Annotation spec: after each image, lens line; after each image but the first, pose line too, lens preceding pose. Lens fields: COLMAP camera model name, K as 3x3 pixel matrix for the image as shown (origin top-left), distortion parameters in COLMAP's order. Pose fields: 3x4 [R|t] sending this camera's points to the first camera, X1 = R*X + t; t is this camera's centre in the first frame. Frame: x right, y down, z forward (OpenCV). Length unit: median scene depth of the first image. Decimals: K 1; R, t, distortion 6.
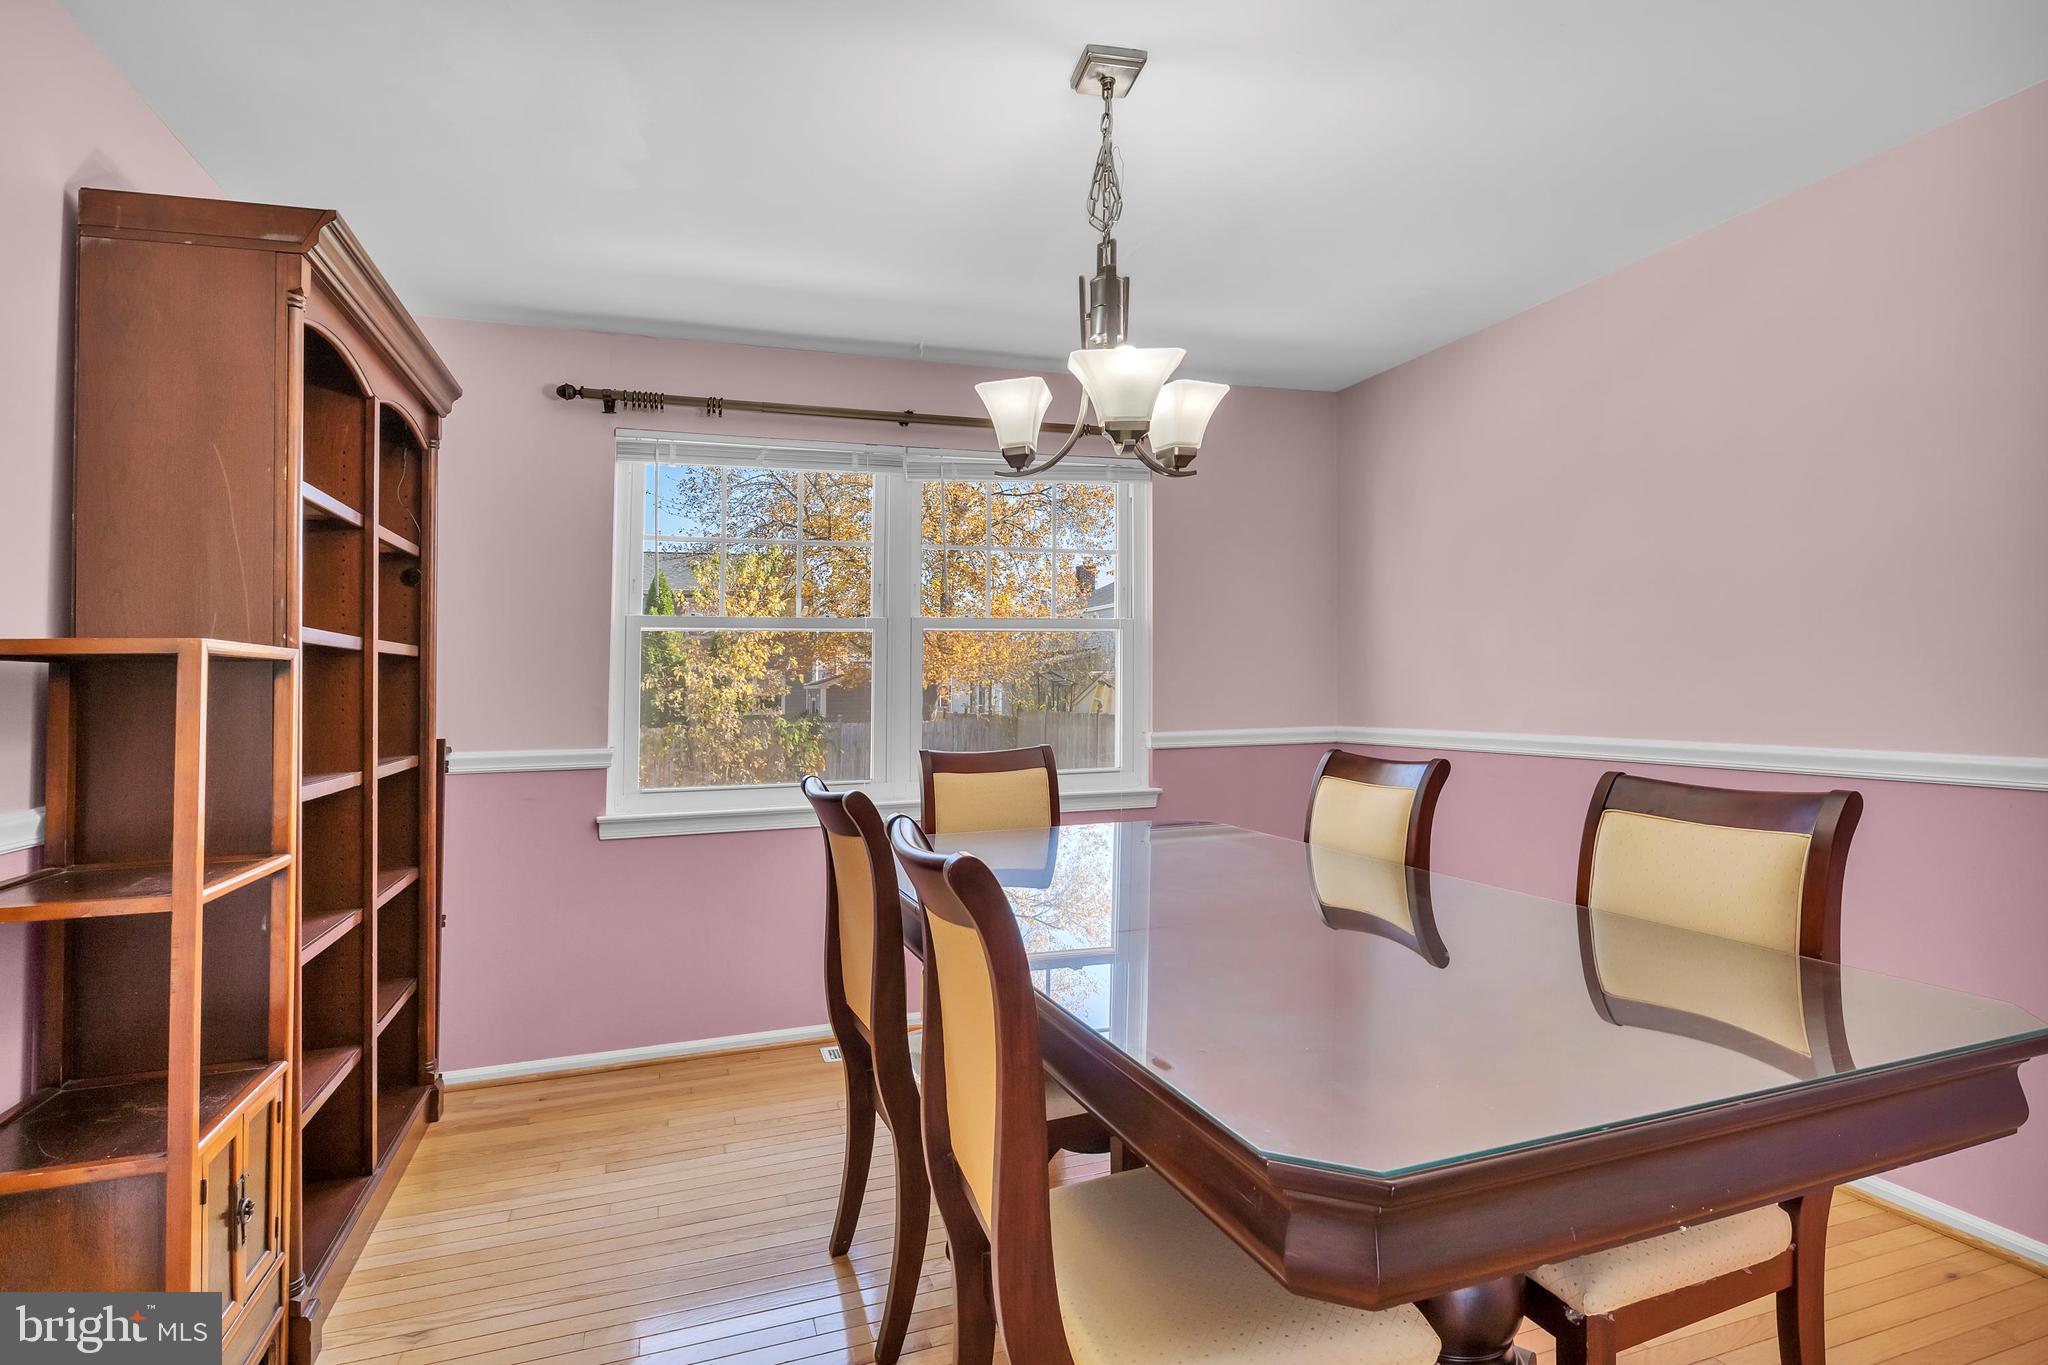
lens RADIAL K [[1017.5, 0, 1024.5], [0, 1017.5, 677.9], [0, 0, 1]] dist [-0.010319, 0.000019]
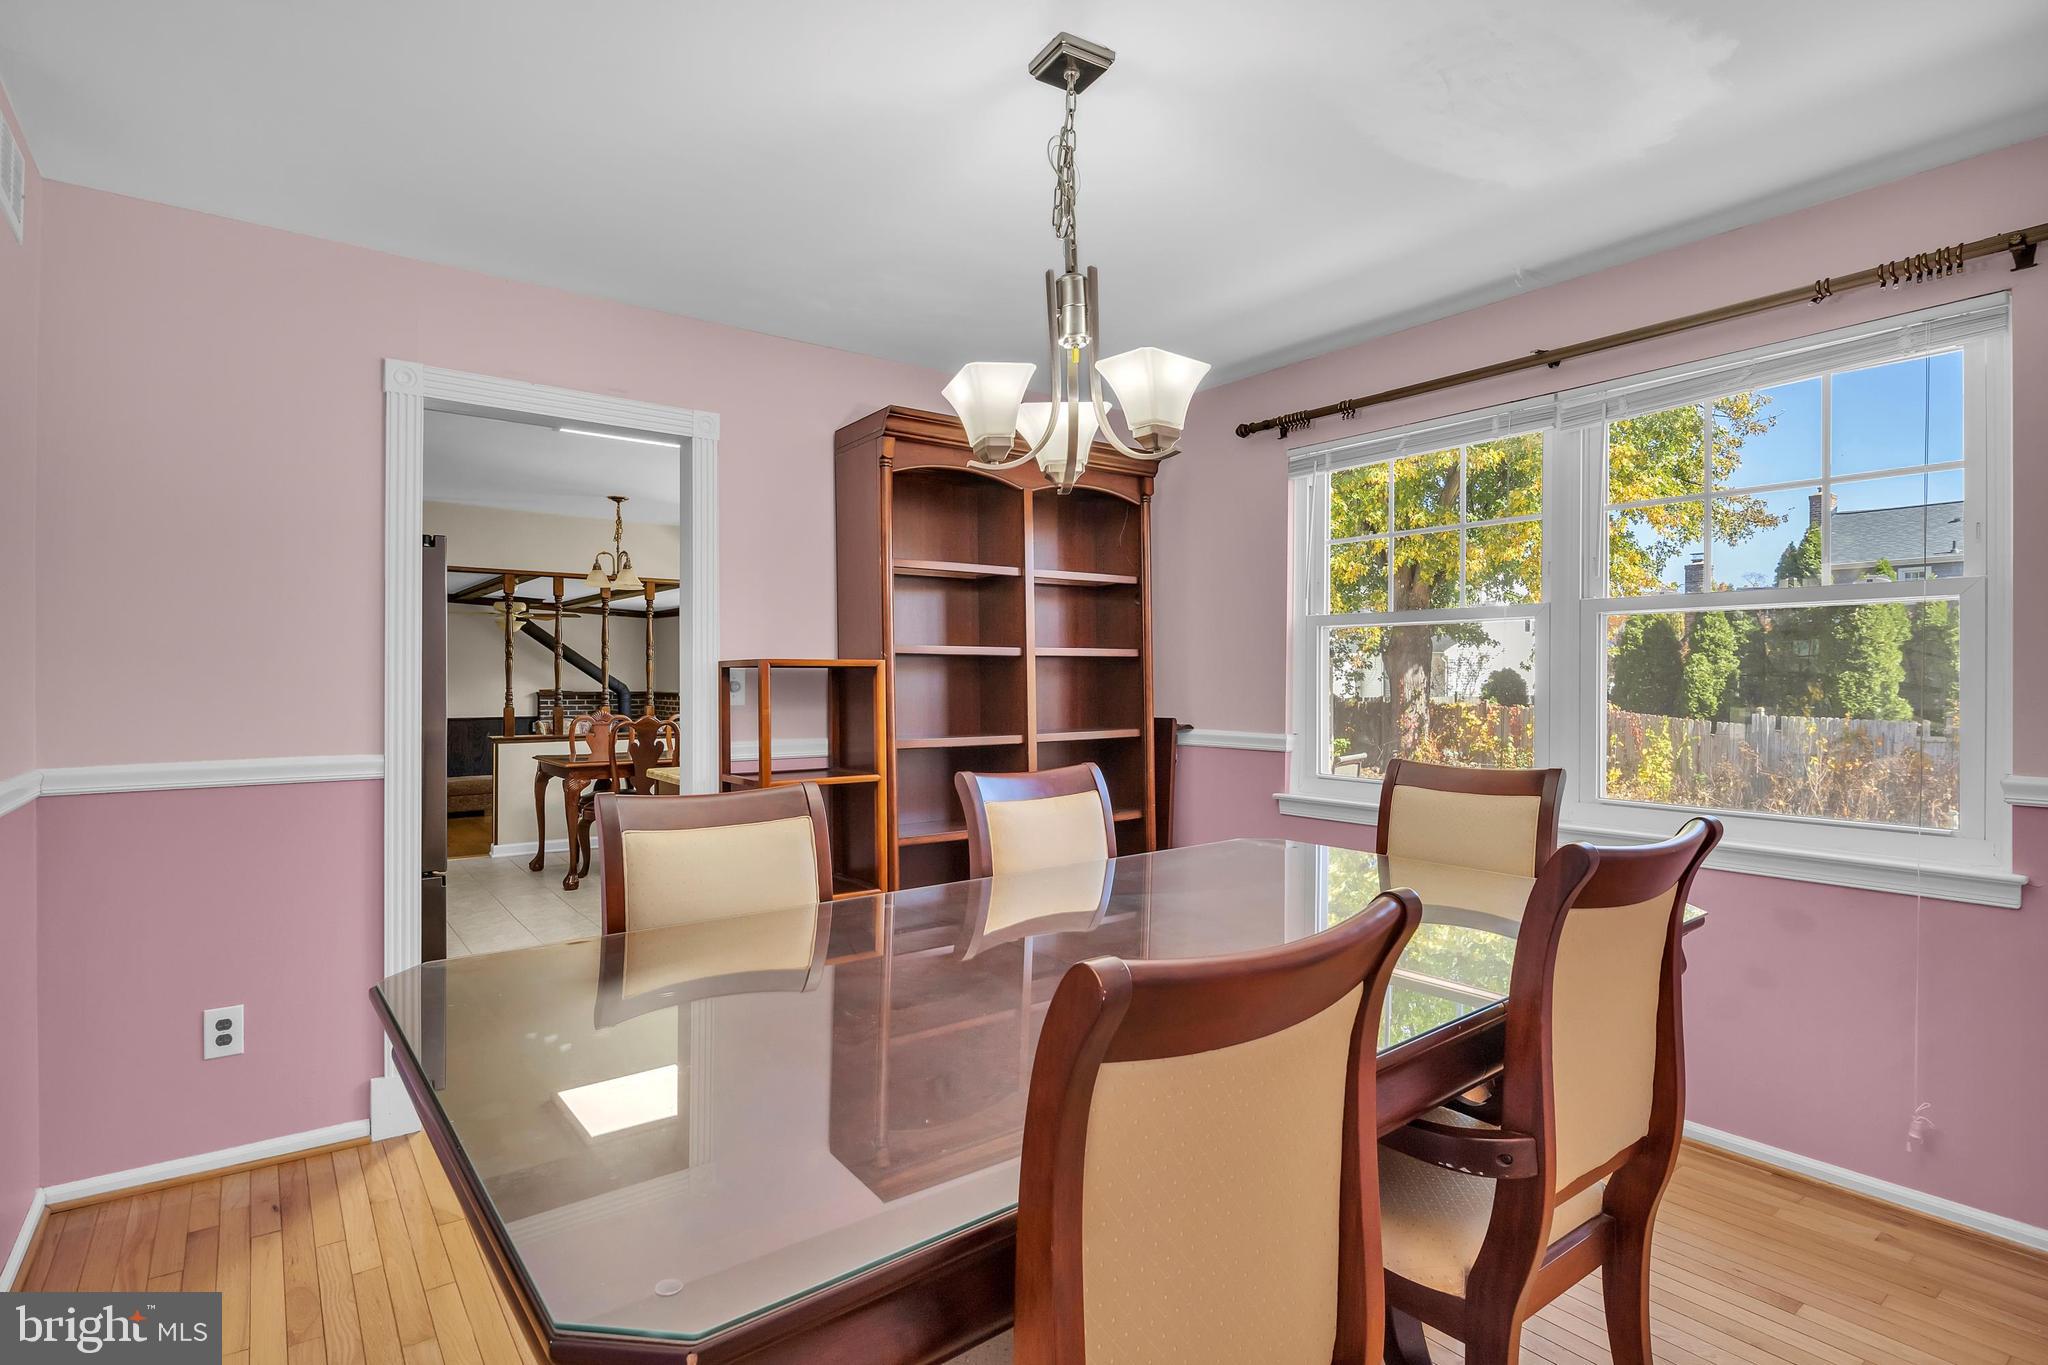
lens RADIAL K [[1025.3, 0, 1030.4], [0, 1025.3, 667.3], [0, 0, 1]] dist [-0.009616, 0.000074]
pose [[0.313204, 0.007297, -0.949658, 0.589595], [0.004213, 0.999950, 0.009073, -0.016265], [0.949676, -0.006842, 0.313158, 0.372144]]
